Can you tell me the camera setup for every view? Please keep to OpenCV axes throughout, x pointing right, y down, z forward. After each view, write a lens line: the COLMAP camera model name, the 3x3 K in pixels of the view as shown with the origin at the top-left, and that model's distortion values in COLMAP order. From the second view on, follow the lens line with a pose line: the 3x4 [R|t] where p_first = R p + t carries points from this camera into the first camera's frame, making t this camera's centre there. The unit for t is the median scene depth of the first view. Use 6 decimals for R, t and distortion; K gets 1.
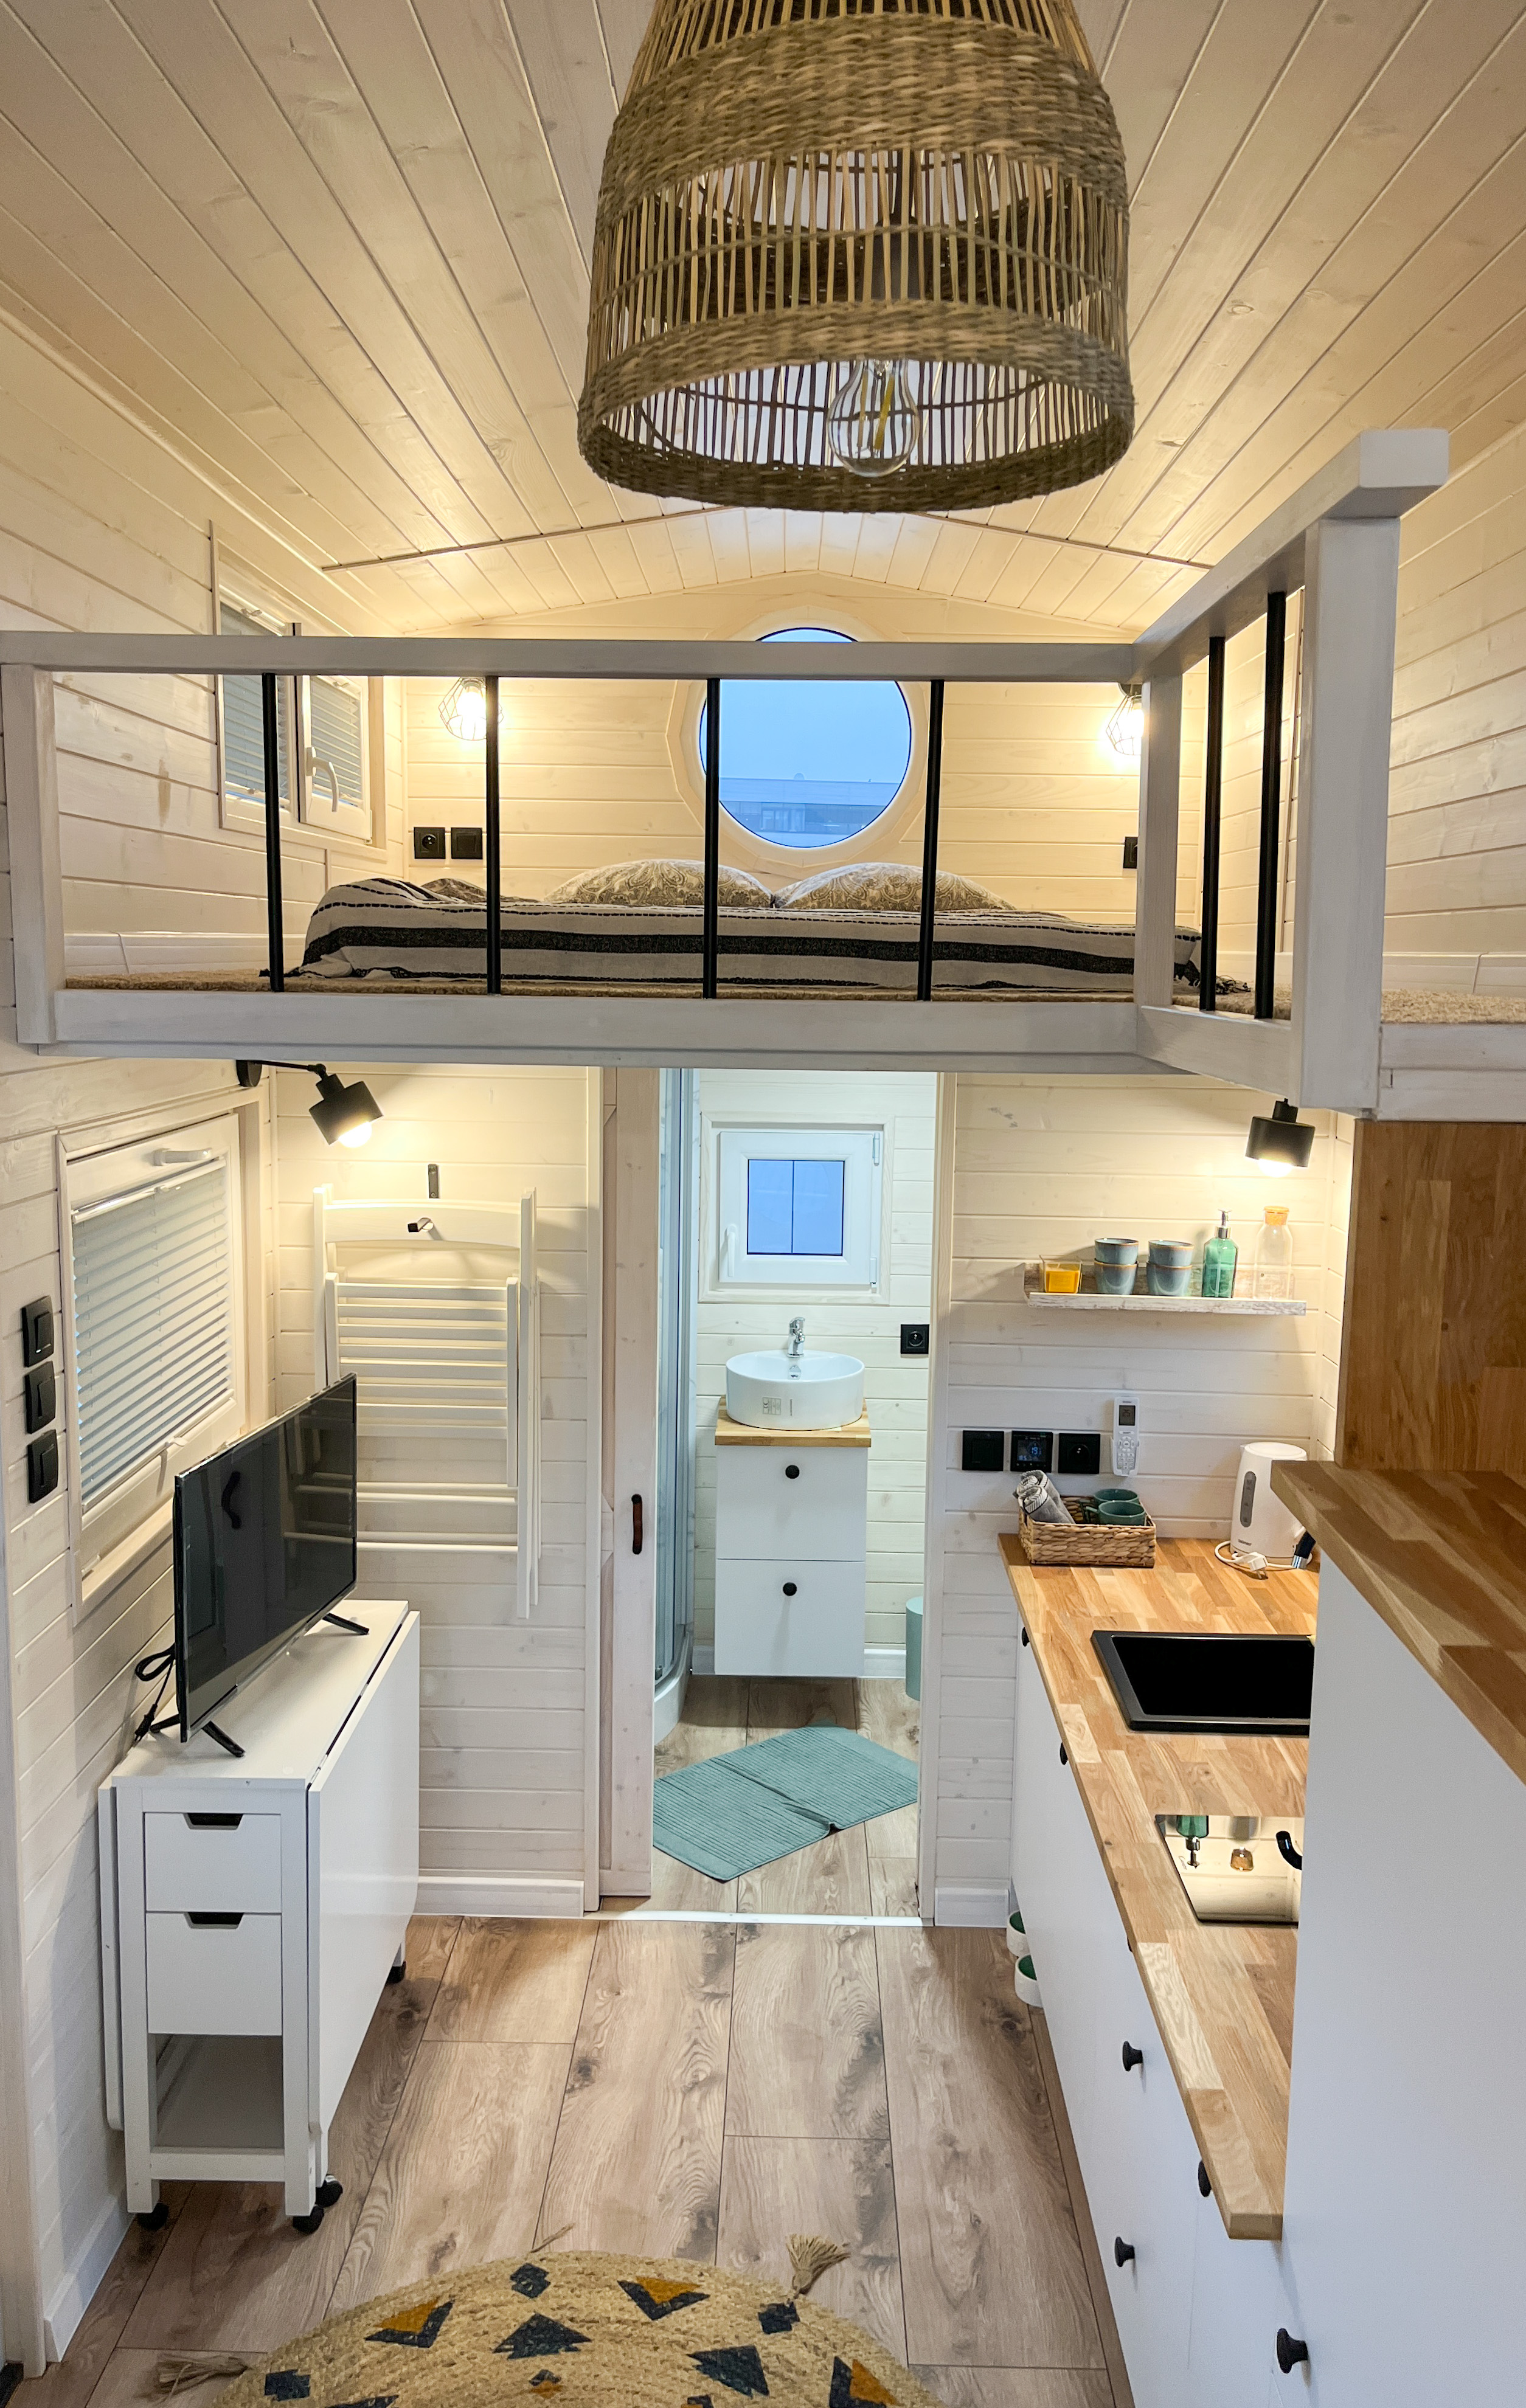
lens RADIAL K [[1881.2, 0, 763.0], [0, 1881.2, 1204.0], [0, 0, 1]] dist [0.038443, -0.000978]
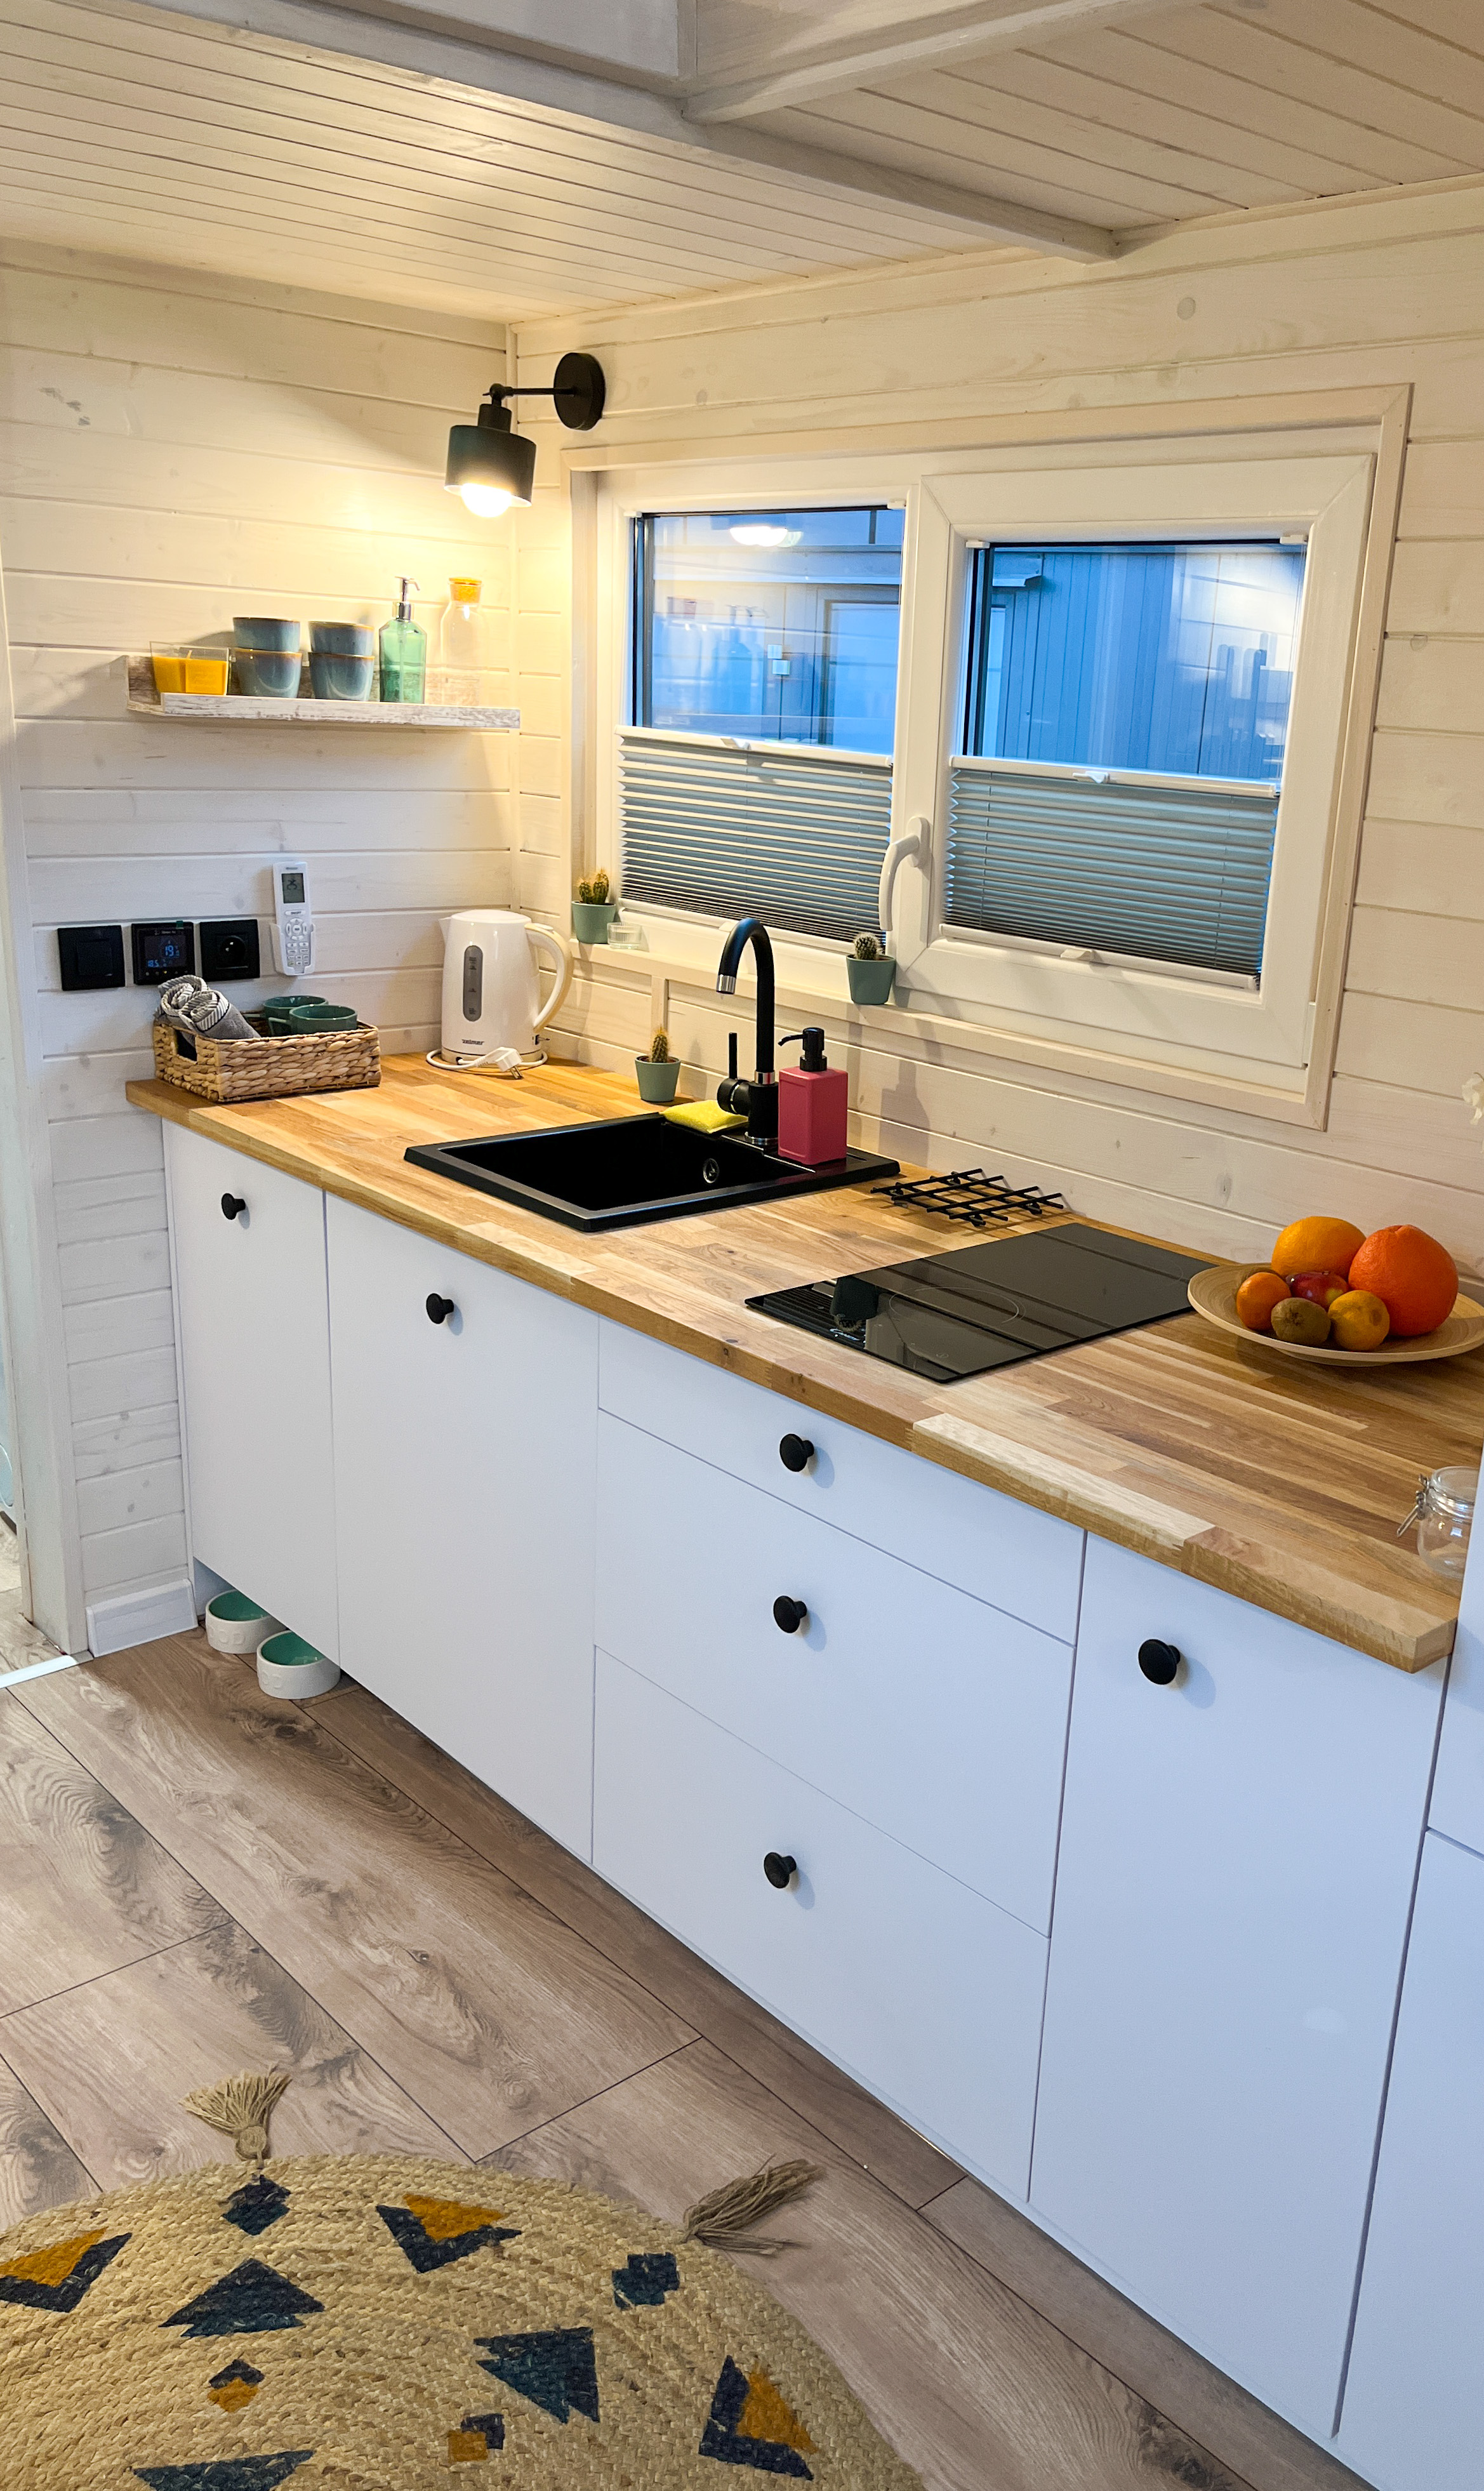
lens RADIAL K [[1955.3, 0, 896.9], [0, 1955.3, 1260.6], [0, 0, 1]] dist [0.062935, -0.072224]
pose [[0.709283, -0.183700, 0.680567, -0.177902], [0.058843, 0.977508, 0.202524, 0.114679], [-0.702464, -0.103600, 0.704139, 0.312043]]
